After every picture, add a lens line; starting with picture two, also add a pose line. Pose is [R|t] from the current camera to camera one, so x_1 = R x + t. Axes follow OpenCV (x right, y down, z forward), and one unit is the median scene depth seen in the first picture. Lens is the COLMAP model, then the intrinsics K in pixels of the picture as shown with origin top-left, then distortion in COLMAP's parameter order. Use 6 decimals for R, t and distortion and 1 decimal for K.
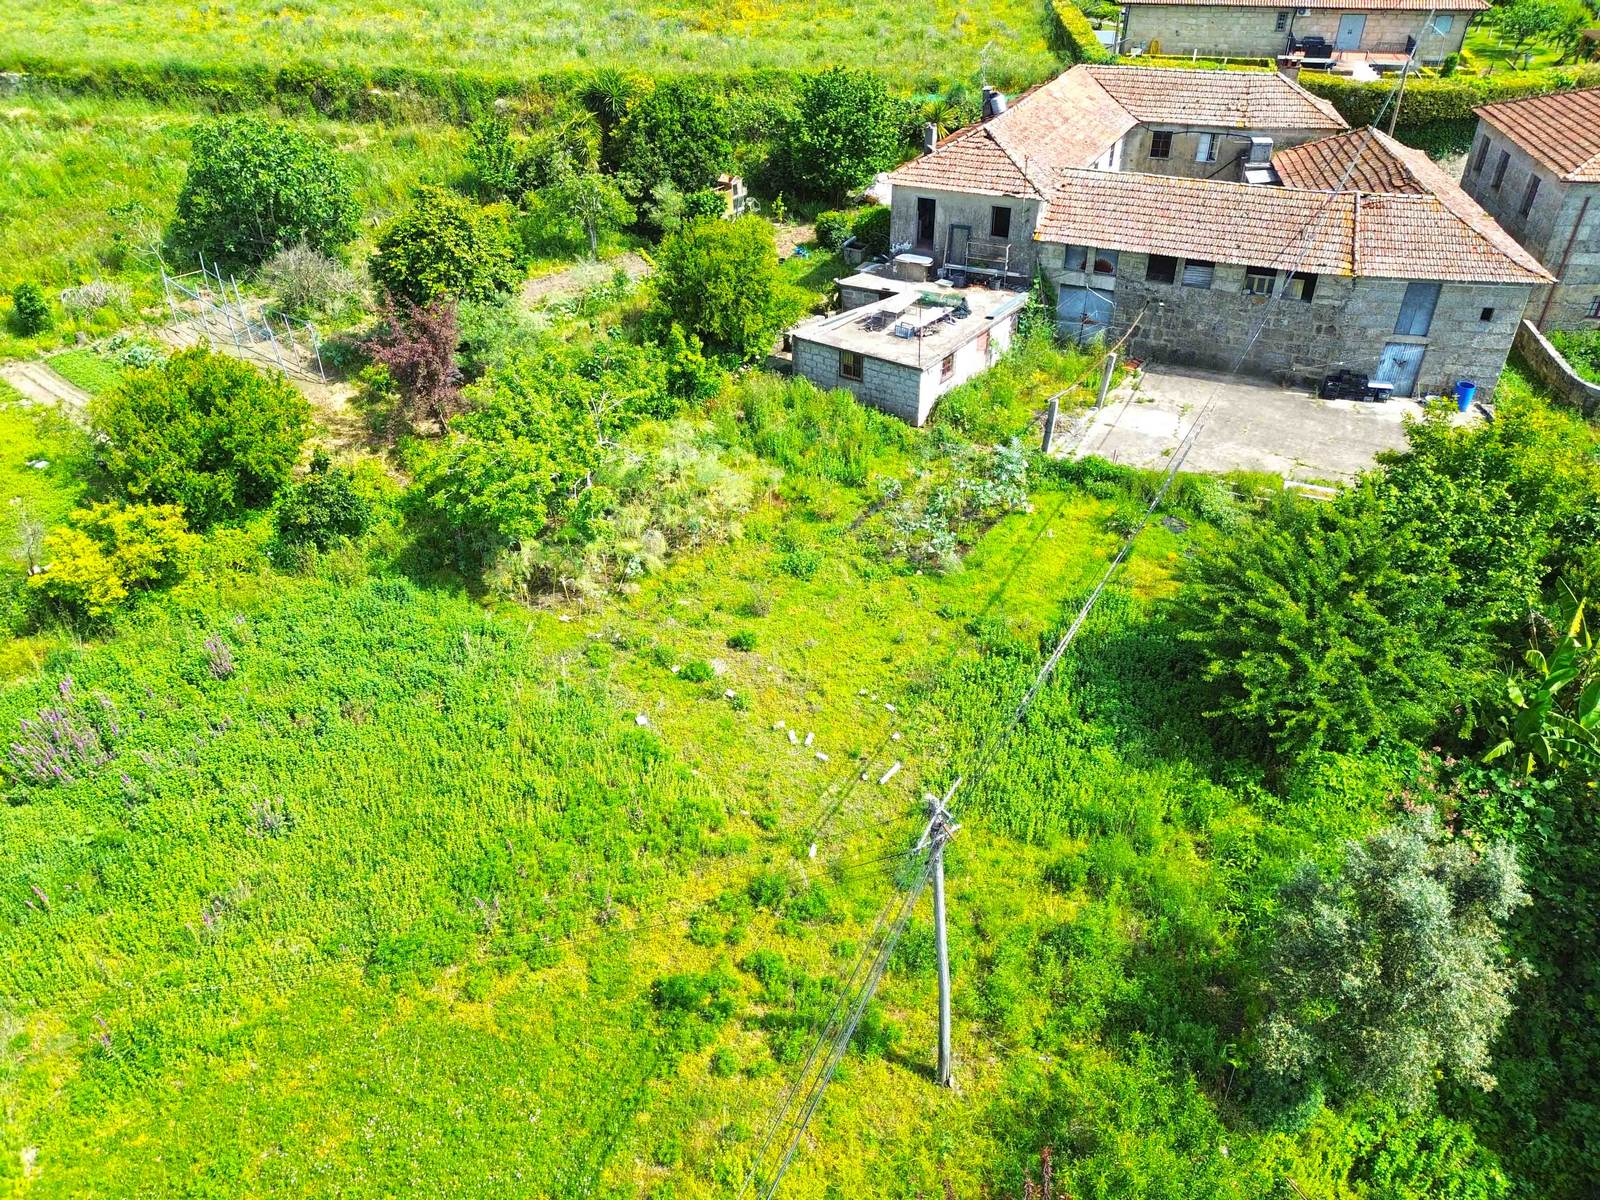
lens RADIAL K [[1126.7, 0, 803.2], [0, 1126.7, 597.6], [0, 0, 1]] dist [0.076769, -0.075973]
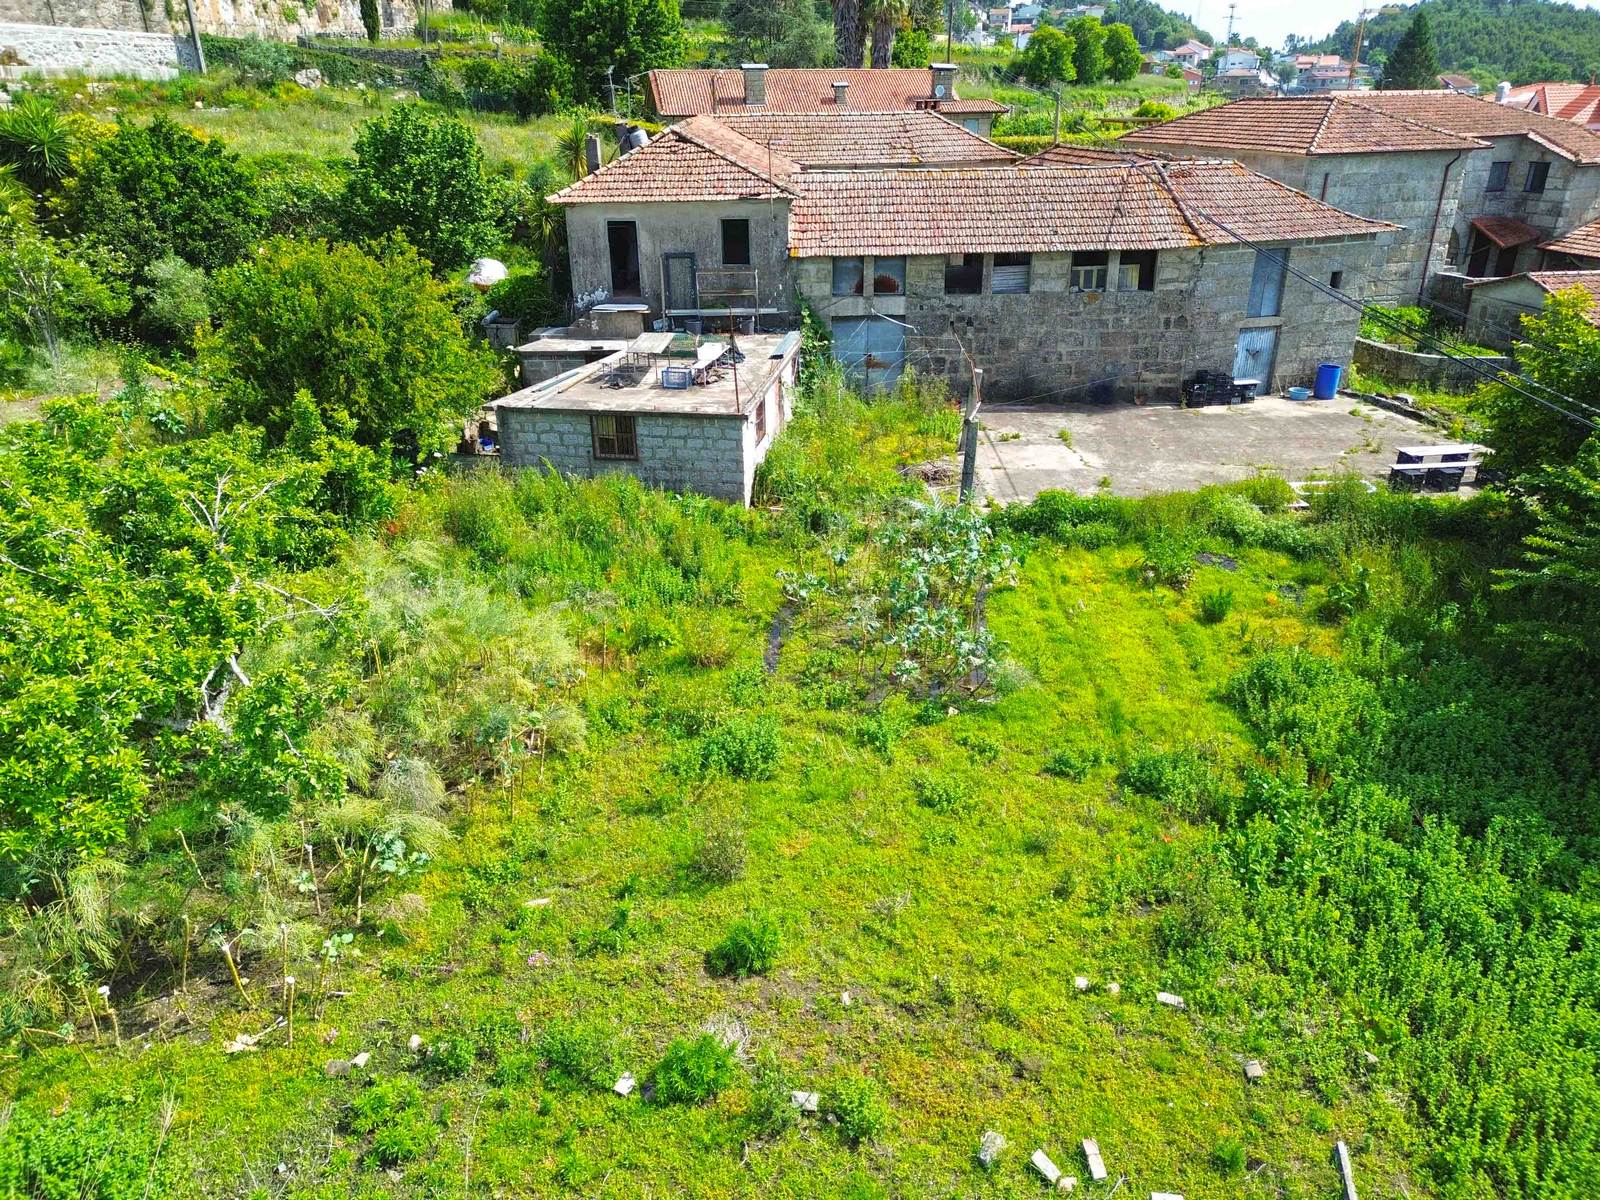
lens RADIAL K [[1126.7, 0, 803.2], [0, 1126.7, 597.6], [0, 0, 1]] dist [0.076769, -0.075973]
pose [[0.891144, -0.186123, 0.413788, -0.132296], [0.257862, 0.958145, -0.124361, -0.020231], [-0.373323, 0.217524, 0.901839, 0.424849]]
